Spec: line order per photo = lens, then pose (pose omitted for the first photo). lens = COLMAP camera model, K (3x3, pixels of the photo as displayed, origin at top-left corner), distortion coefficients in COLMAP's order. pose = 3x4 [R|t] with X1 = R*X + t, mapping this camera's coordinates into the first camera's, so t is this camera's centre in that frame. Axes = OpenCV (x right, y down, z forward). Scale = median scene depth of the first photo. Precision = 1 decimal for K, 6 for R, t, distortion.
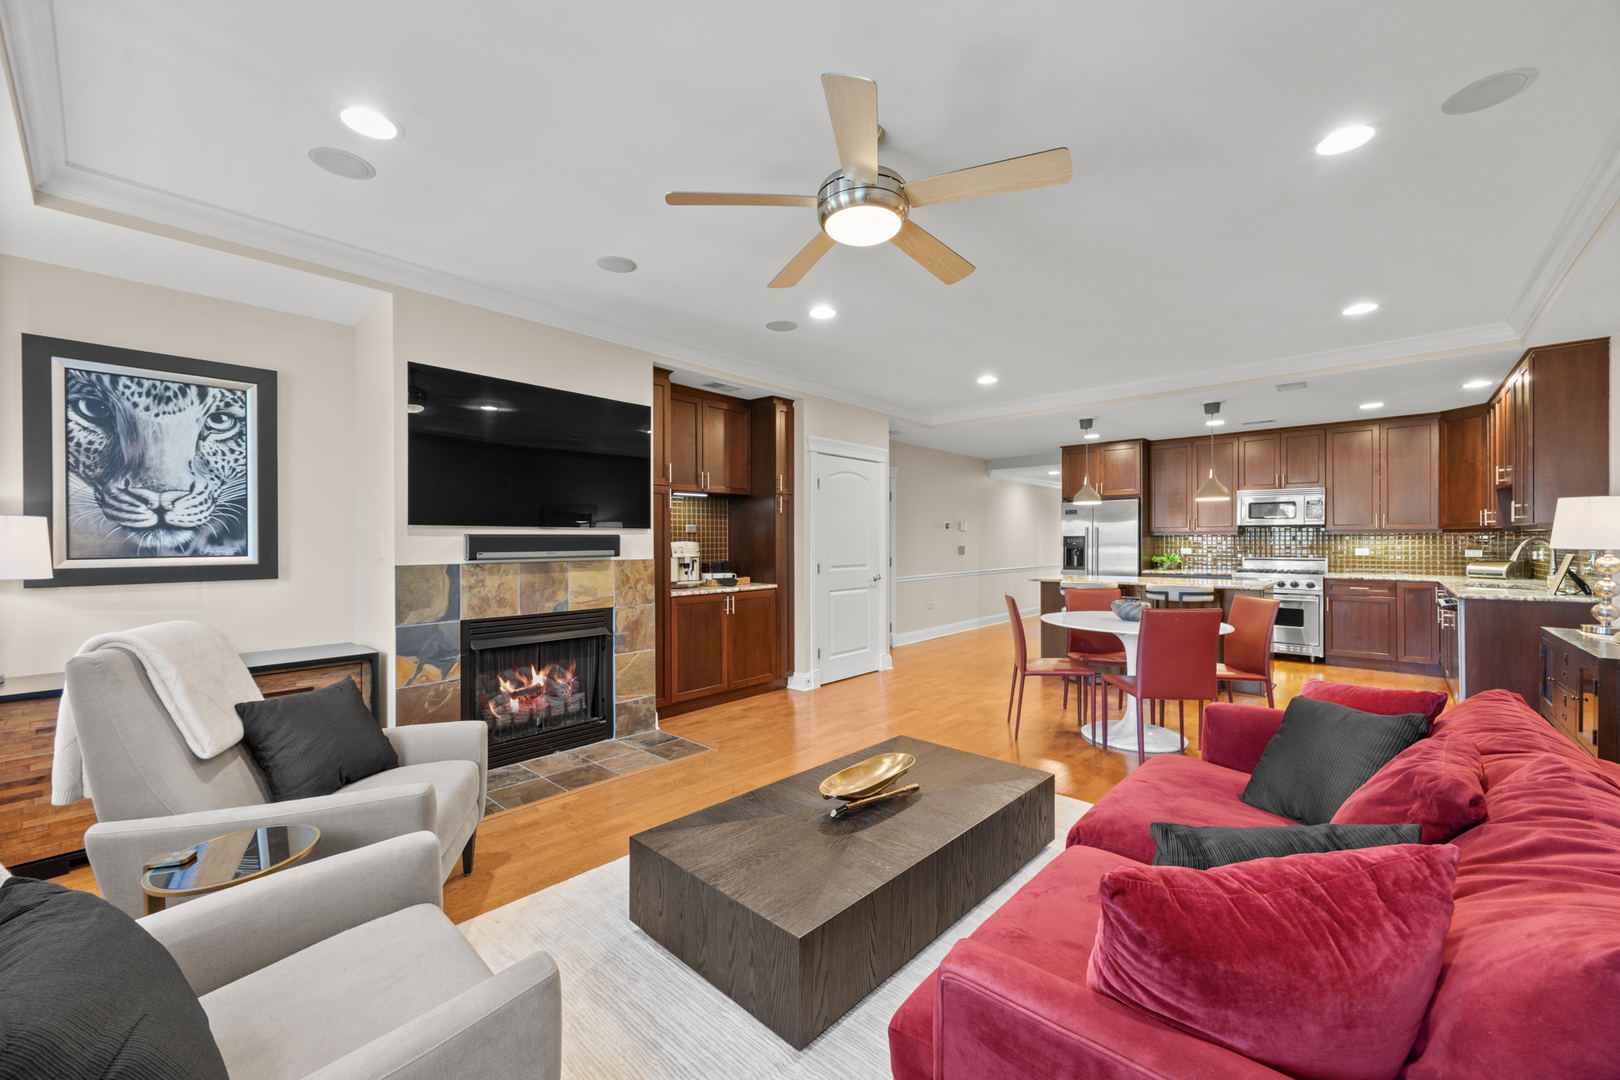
lens RADIAL K [[642.4, 0, 799.3], [0, 642.4, 544.7], [0, 0, 1]] dist [0.001829, 0.000182]
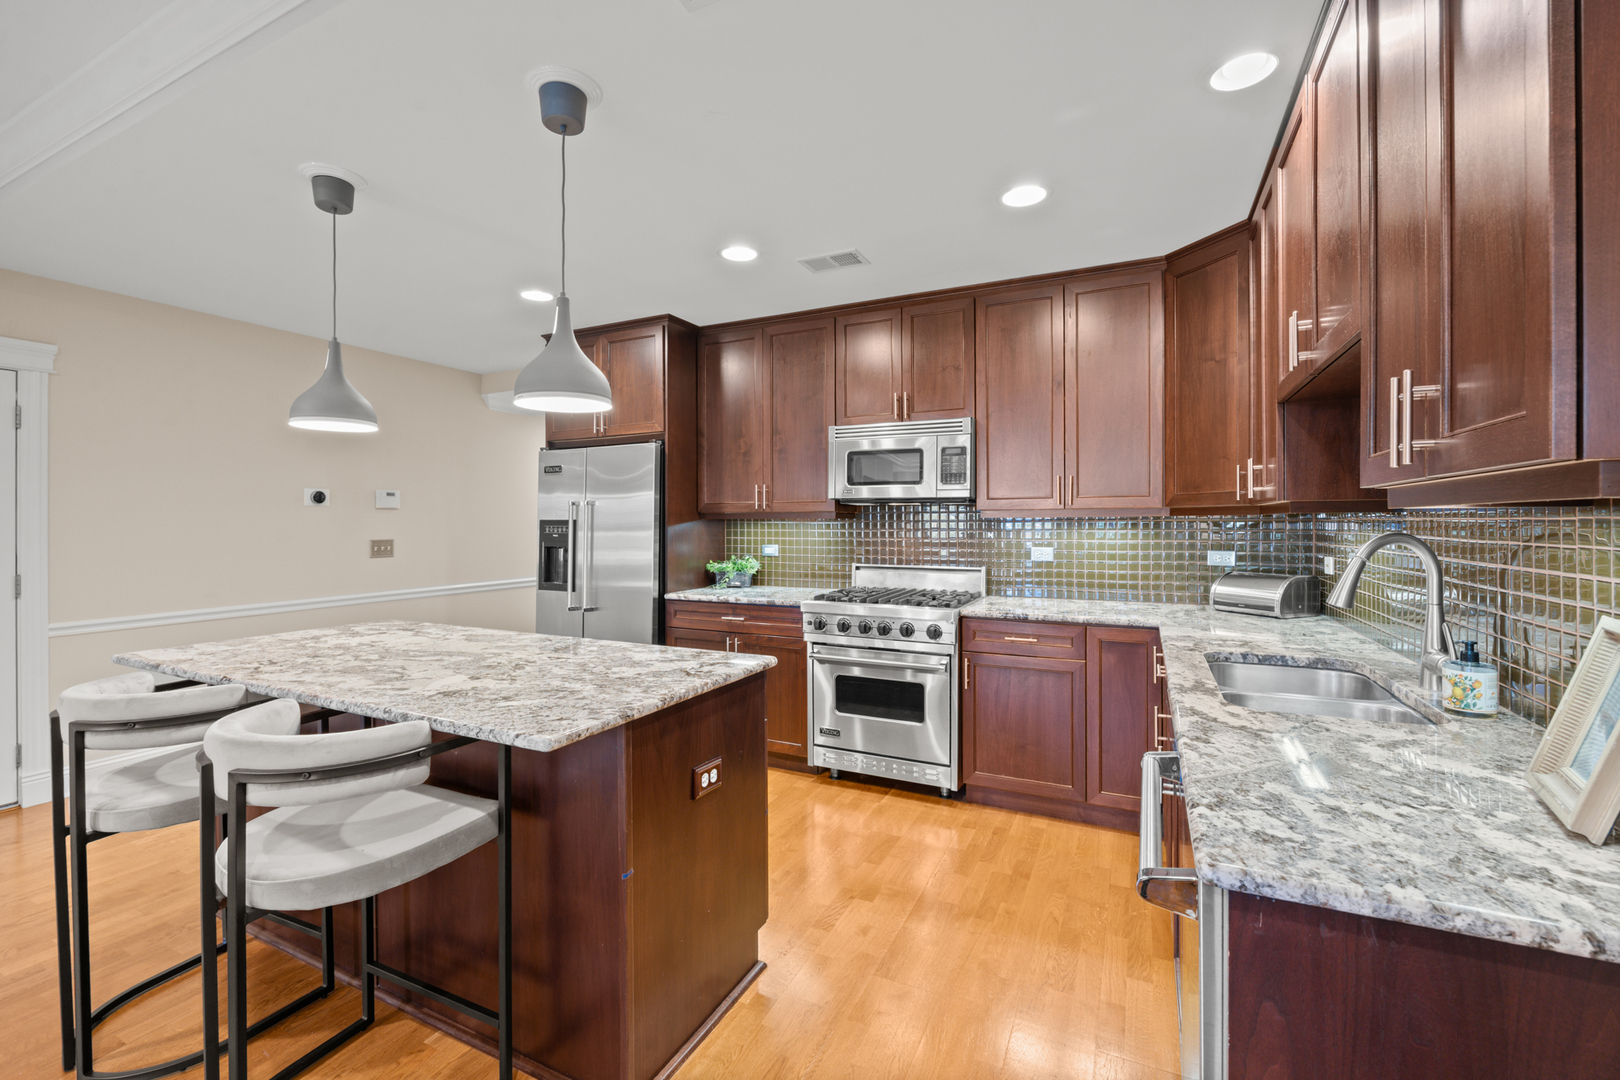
lens RADIAL K [[696.2, 0, 809.6], [0, 696.2, 527.5], [0, 0, 1]] dist [-0.001931, -0.000057]
pose [[0.957576, -0.000395, 0.288179, 0.586156], [0.000322, 1.000000, 0.000301, -0.010374], [-0.288180, -0.000196, 0.957576, 0.574607]]
